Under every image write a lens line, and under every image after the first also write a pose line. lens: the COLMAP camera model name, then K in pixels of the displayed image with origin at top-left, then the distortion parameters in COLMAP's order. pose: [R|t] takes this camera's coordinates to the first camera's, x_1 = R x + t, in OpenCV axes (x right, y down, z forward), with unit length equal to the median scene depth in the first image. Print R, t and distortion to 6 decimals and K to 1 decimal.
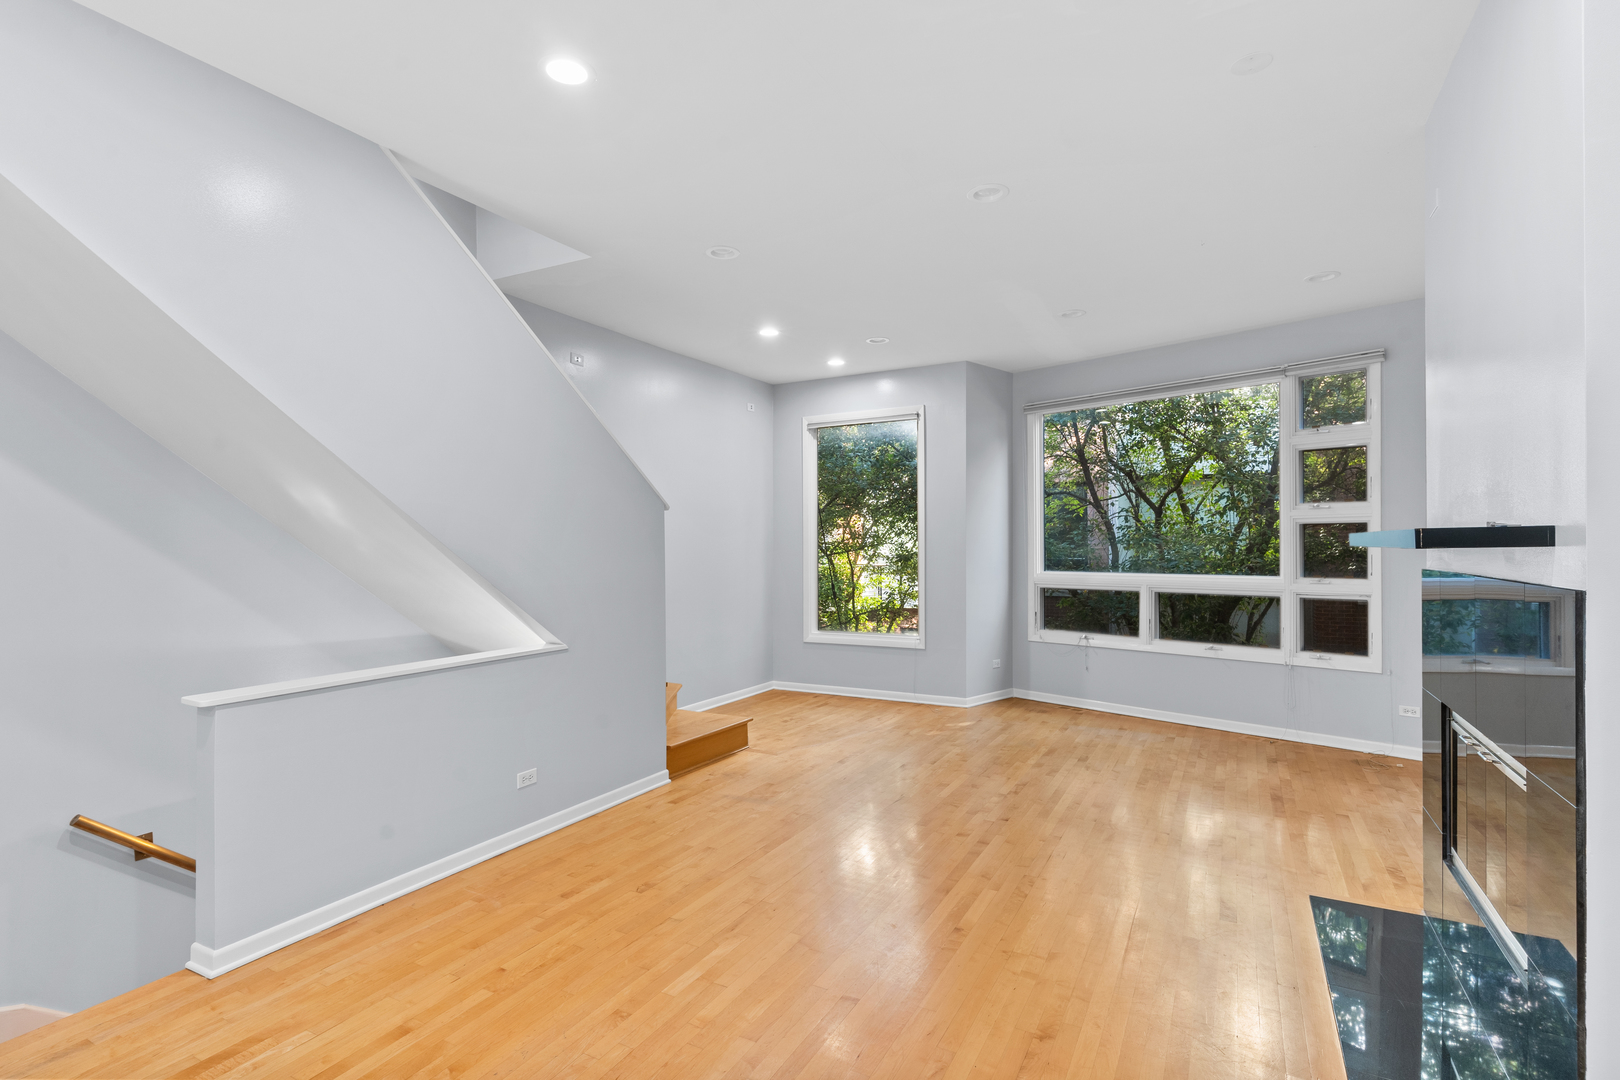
lens RADIAL K [[774.0, 0, 810.0], [0, 774.0, 540.0], [0, 0, 1]] dist [-0.000305, -0.000724]
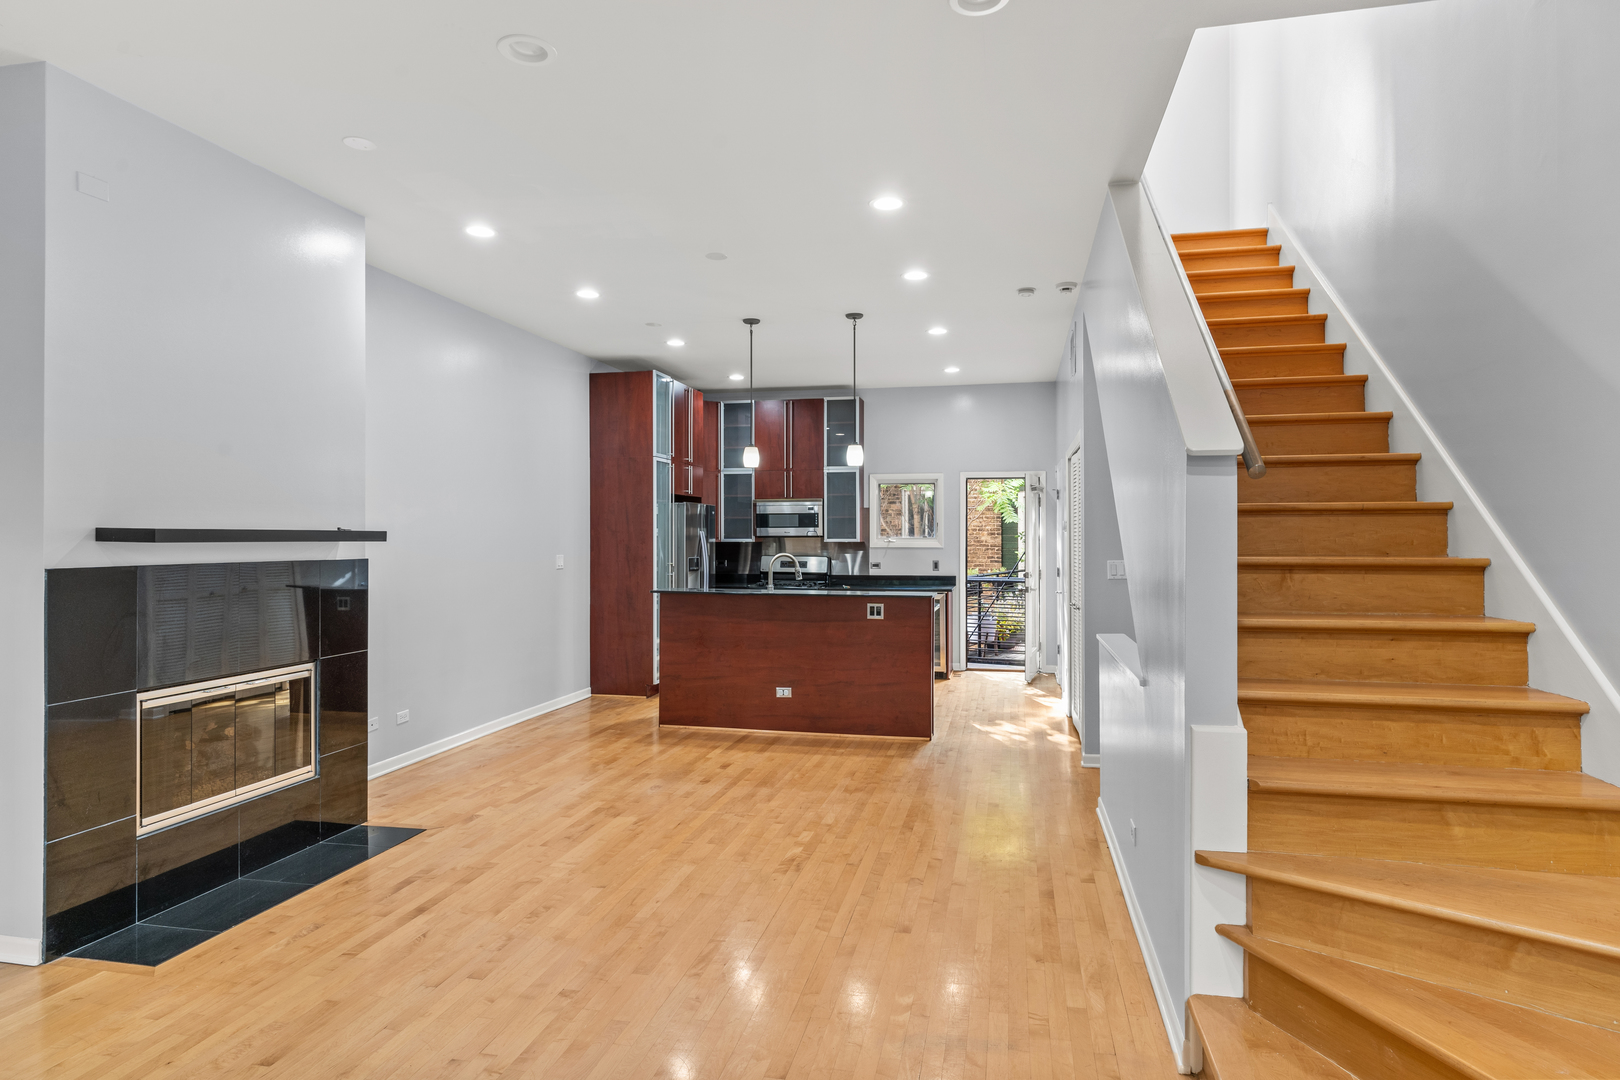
lens RADIAL K [[922.2, 0, 813.9], [0, 922.2, 536.0], [0, 0, 1]] dist [-0.002359, -0.000160]
pose [[-0.958657, 0.005762, -0.284506, 0.132026], [0.007793, 0.999952, -0.006007, 0.006274], [0.284457, -0.007976, -0.958656, 1.133694]]
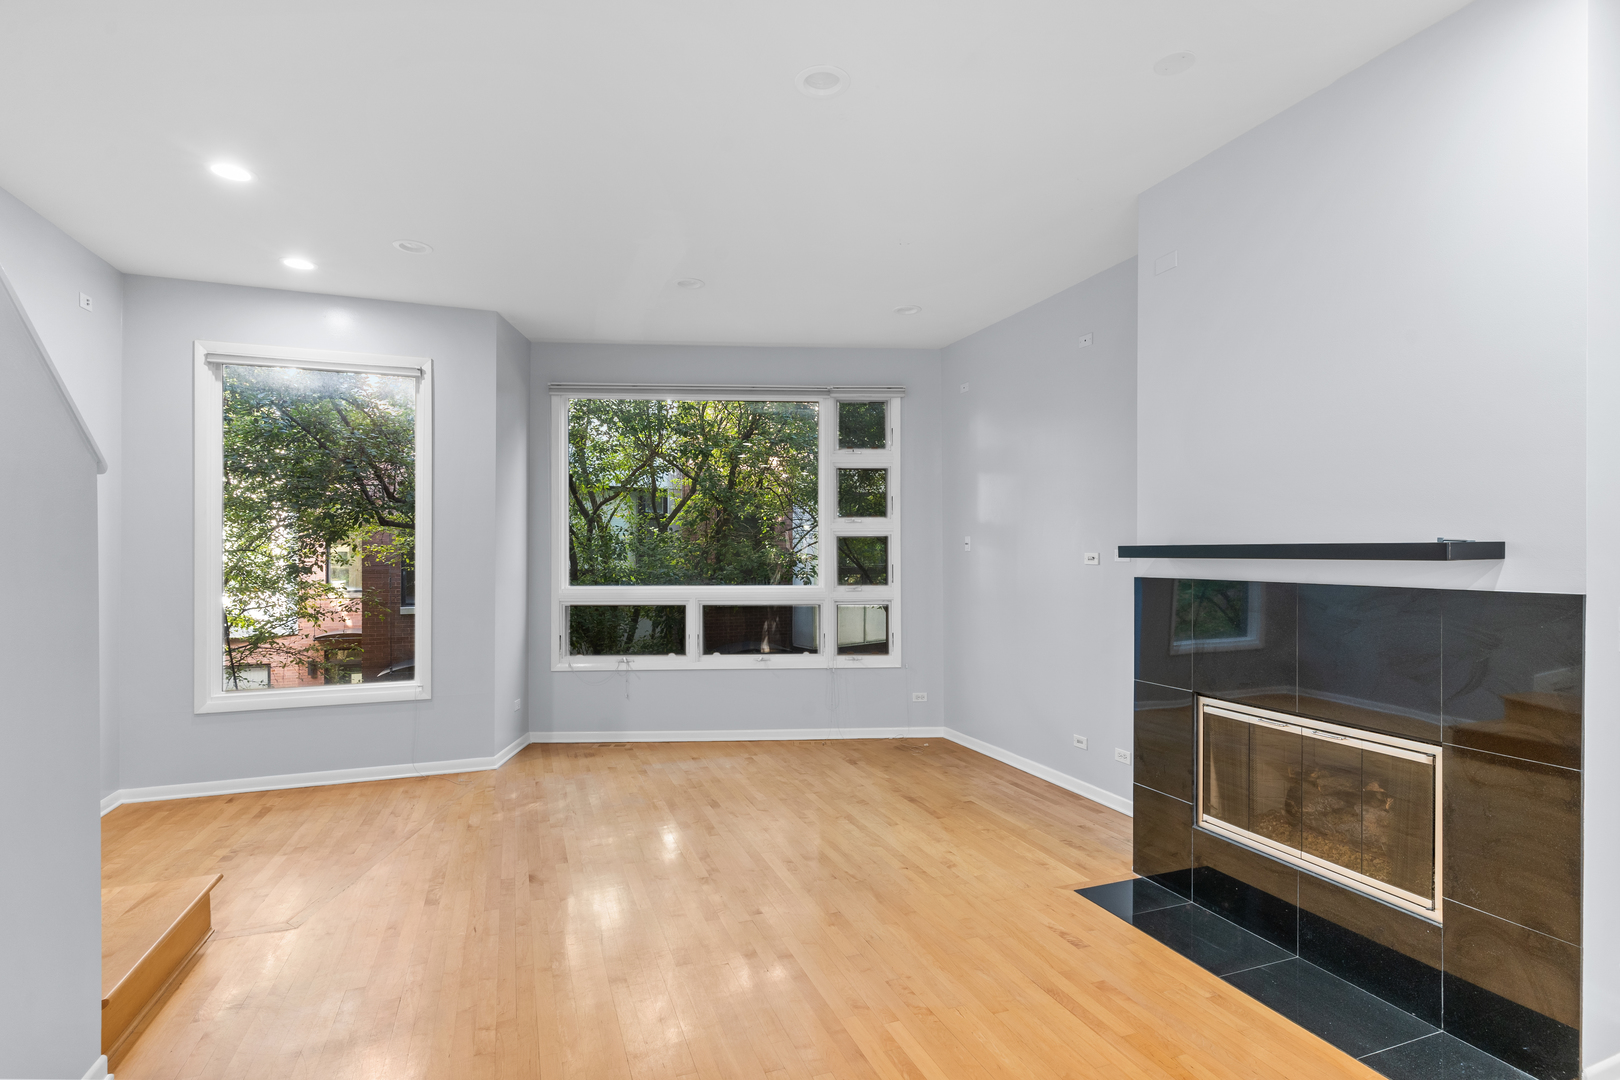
lens RADIAL K [[777.3, 0, 810.5], [0, 777.3, 553.5], [0, 0, 1]] dist [0.001360, 0.000044]
pose [[0.646924, 0.005569, 0.762534, -0.206610], [-0.009070, 0.999959, 0.000393, 0.002881], [-0.762501, -0.007170, 0.646948, 0.313356]]
